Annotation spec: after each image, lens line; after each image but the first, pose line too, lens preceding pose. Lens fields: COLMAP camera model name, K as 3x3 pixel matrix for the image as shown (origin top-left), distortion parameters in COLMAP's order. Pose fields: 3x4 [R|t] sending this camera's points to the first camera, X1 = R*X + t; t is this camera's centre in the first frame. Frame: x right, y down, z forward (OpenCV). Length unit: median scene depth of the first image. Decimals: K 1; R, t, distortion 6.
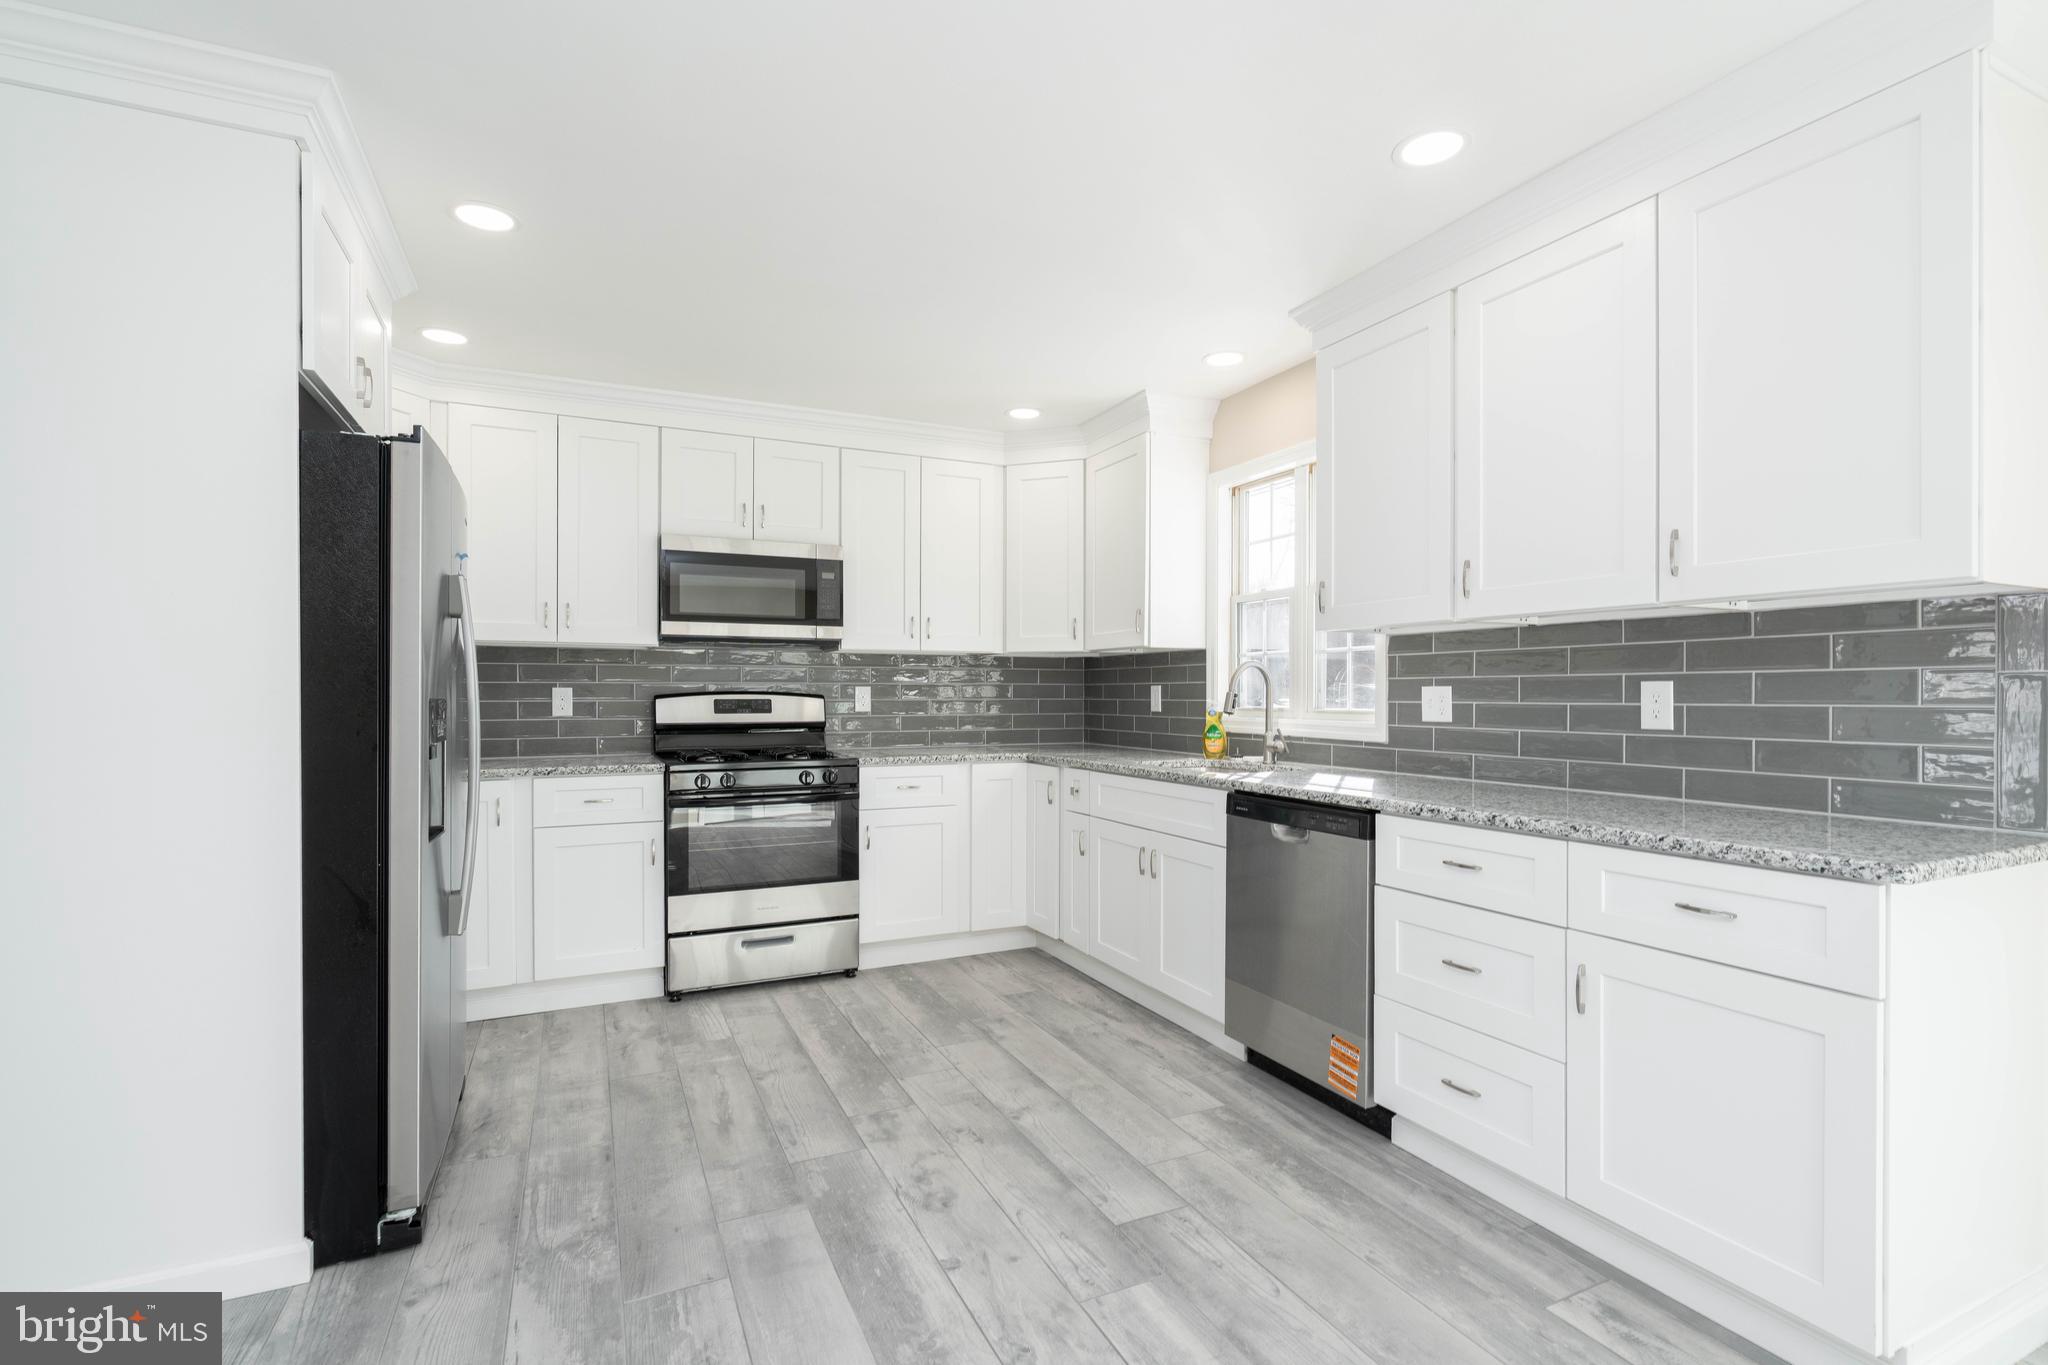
lens RADIAL K [[955.5, 0, 1031.6], [0, 955.5, 691.0], [0, 0, 1]] dist [-0.003748, 0.001330]
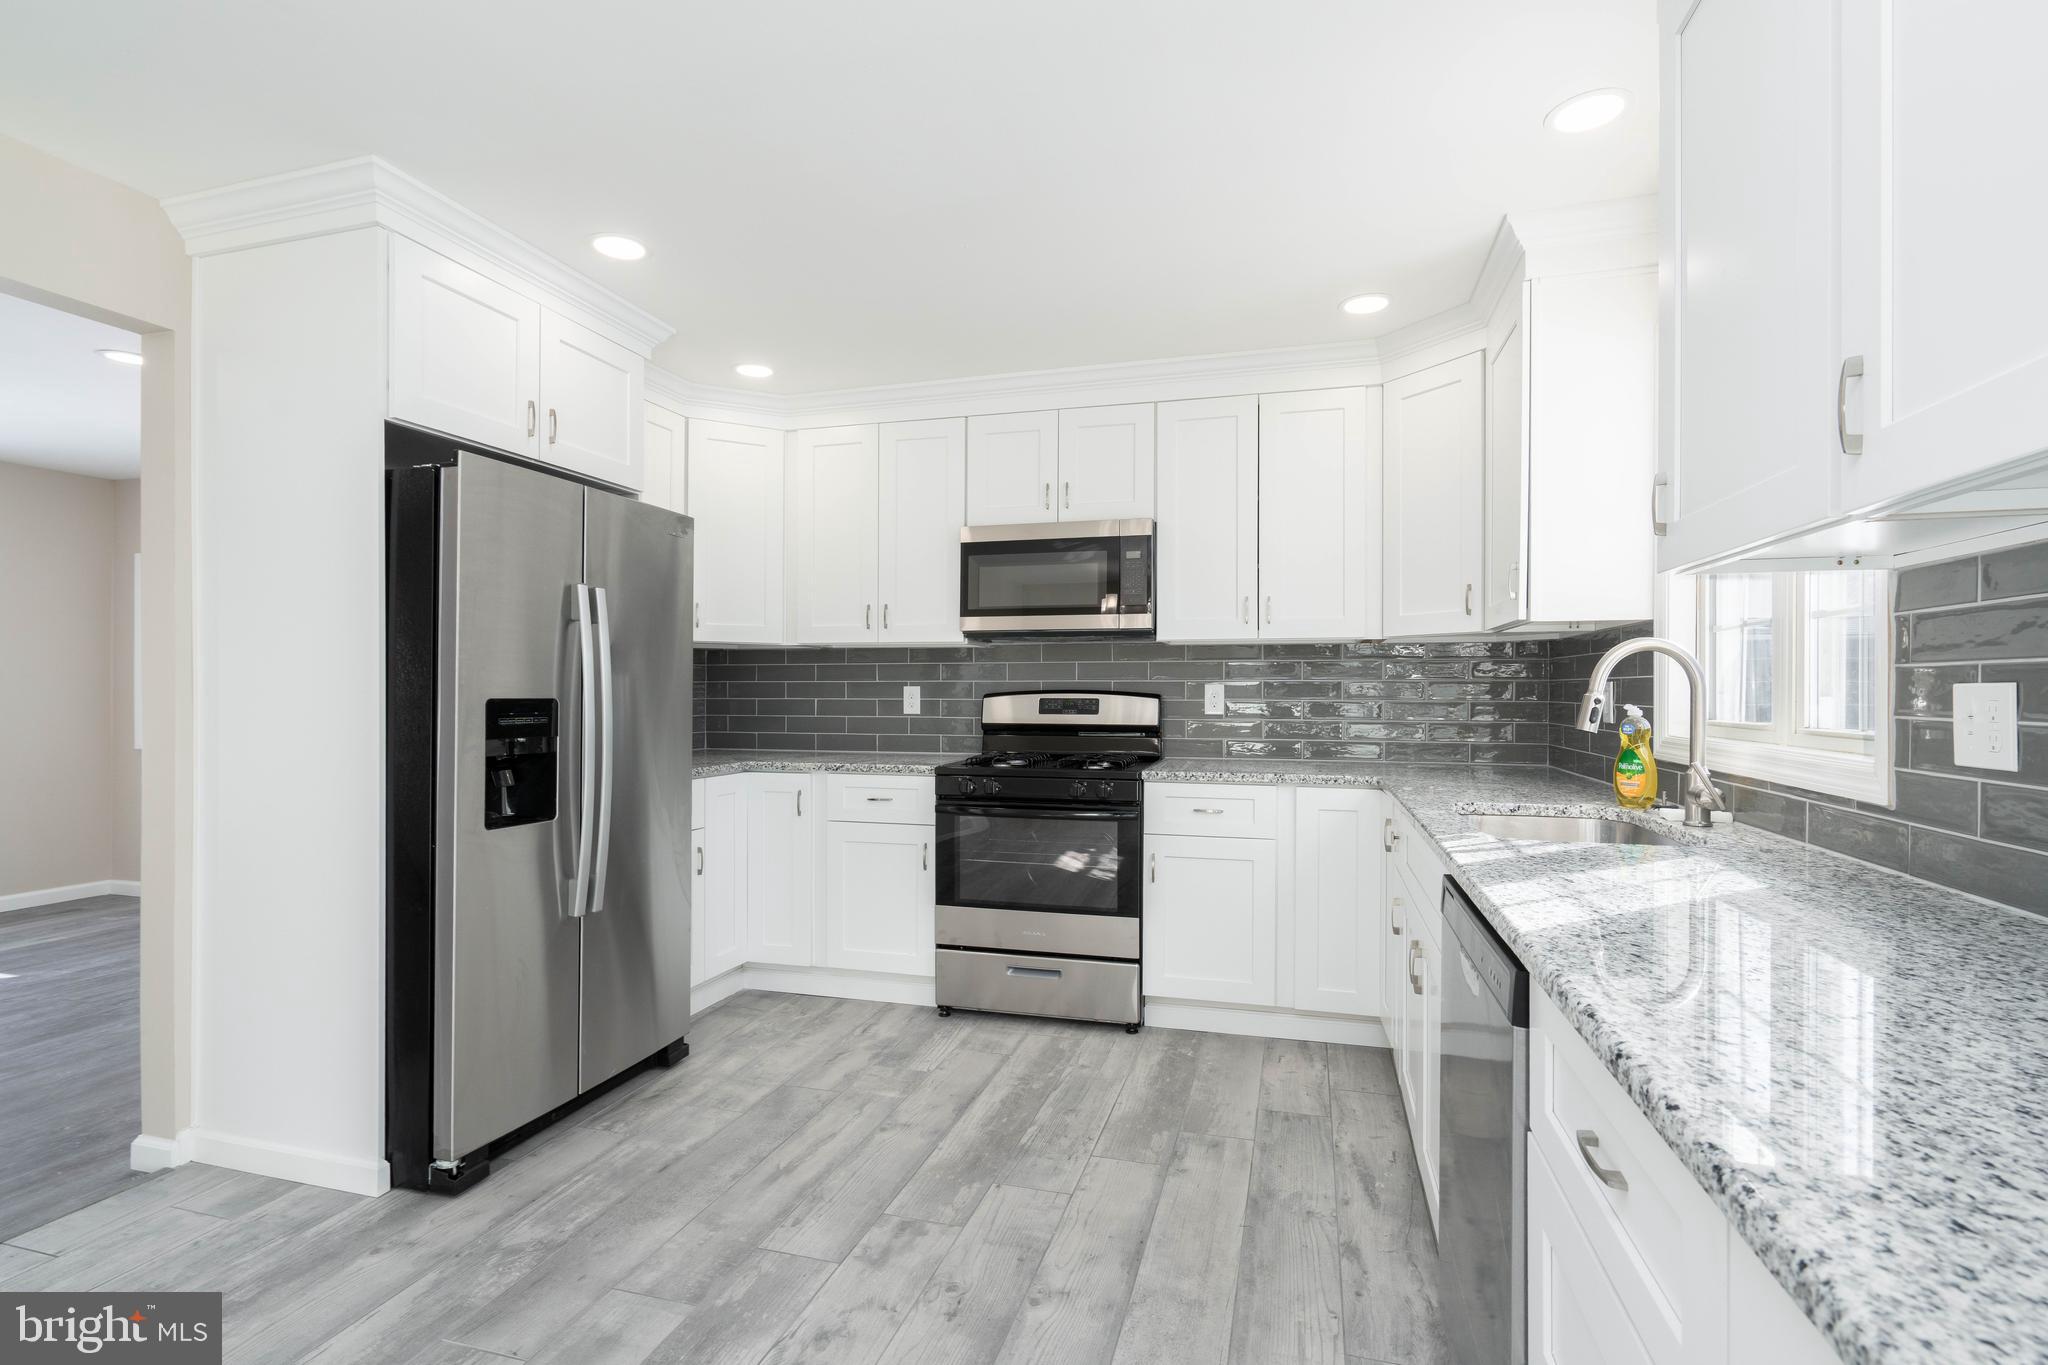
lens RADIAL K [[955.5, 0, 1022.3], [0, 955.5, 684.1], [0, 0, 1]] dist [-0.003748, 0.001330]
pose [[0.747341, -0.002913, -0.664434, 0.348497], [0.001712, 0.999996, -0.002459, -0.003904], [0.664438, 0.000700, 0.747343, 0.369143]]
